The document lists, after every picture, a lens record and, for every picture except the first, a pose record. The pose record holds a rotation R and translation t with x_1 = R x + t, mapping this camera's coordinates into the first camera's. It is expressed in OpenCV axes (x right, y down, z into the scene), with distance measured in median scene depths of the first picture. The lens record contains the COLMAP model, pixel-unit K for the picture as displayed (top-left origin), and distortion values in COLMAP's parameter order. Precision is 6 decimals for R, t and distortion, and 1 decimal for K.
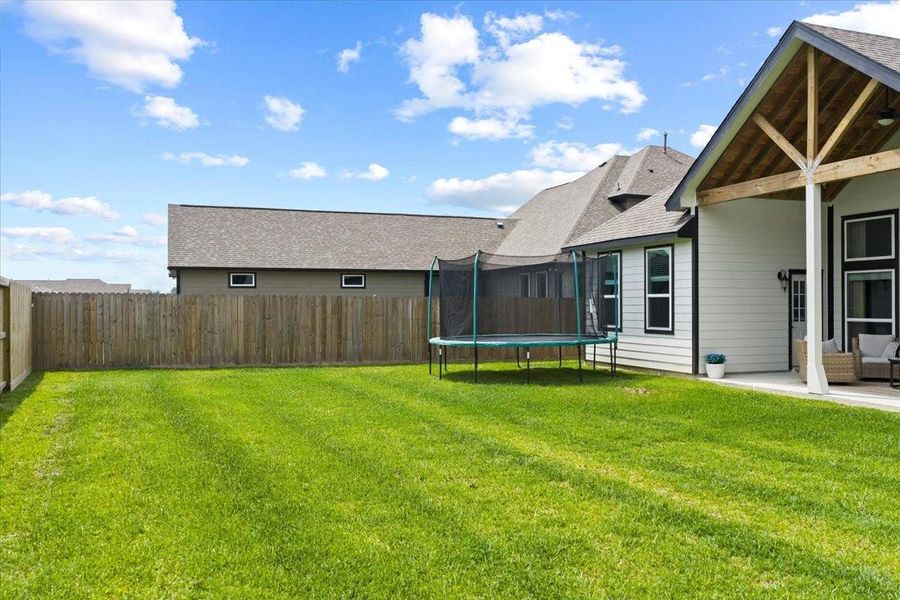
lens RADIAL K [[755.0, 0, 448.4], [0, 755.0, 304.4], [0, 0, 1]] dist [0.004113, 0.003413]
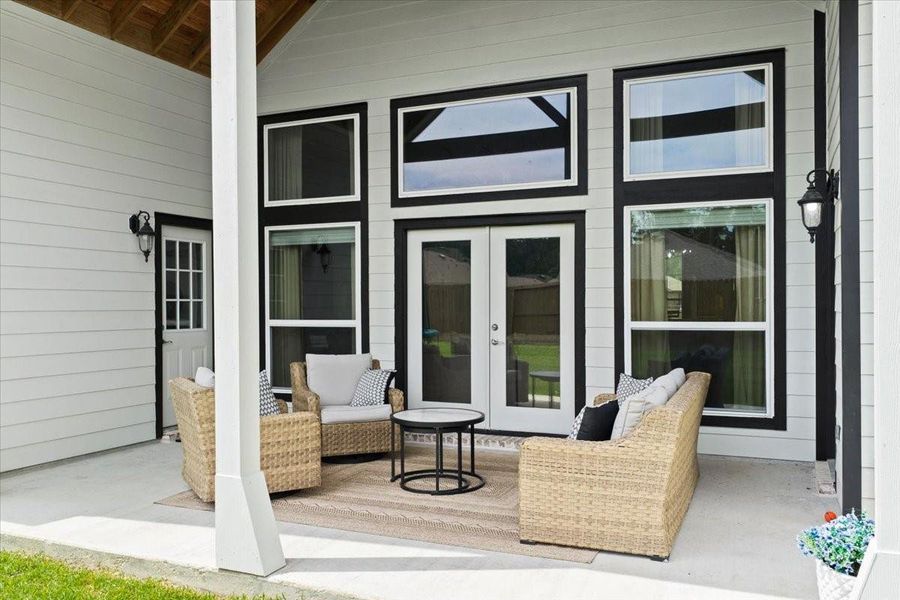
lens RADIAL K [[755.0, 0, 448.8], [0, 755.0, 305.5], [0, 0, 1]] dist [0.004113, 0.003413]
pose [[0.703026, -0.002195, 0.711161, 0.256859], [0.002982, 0.999996, 0.000139, 0.008930], [-0.711158, 0.002022, 0.703030, 0.567895]]
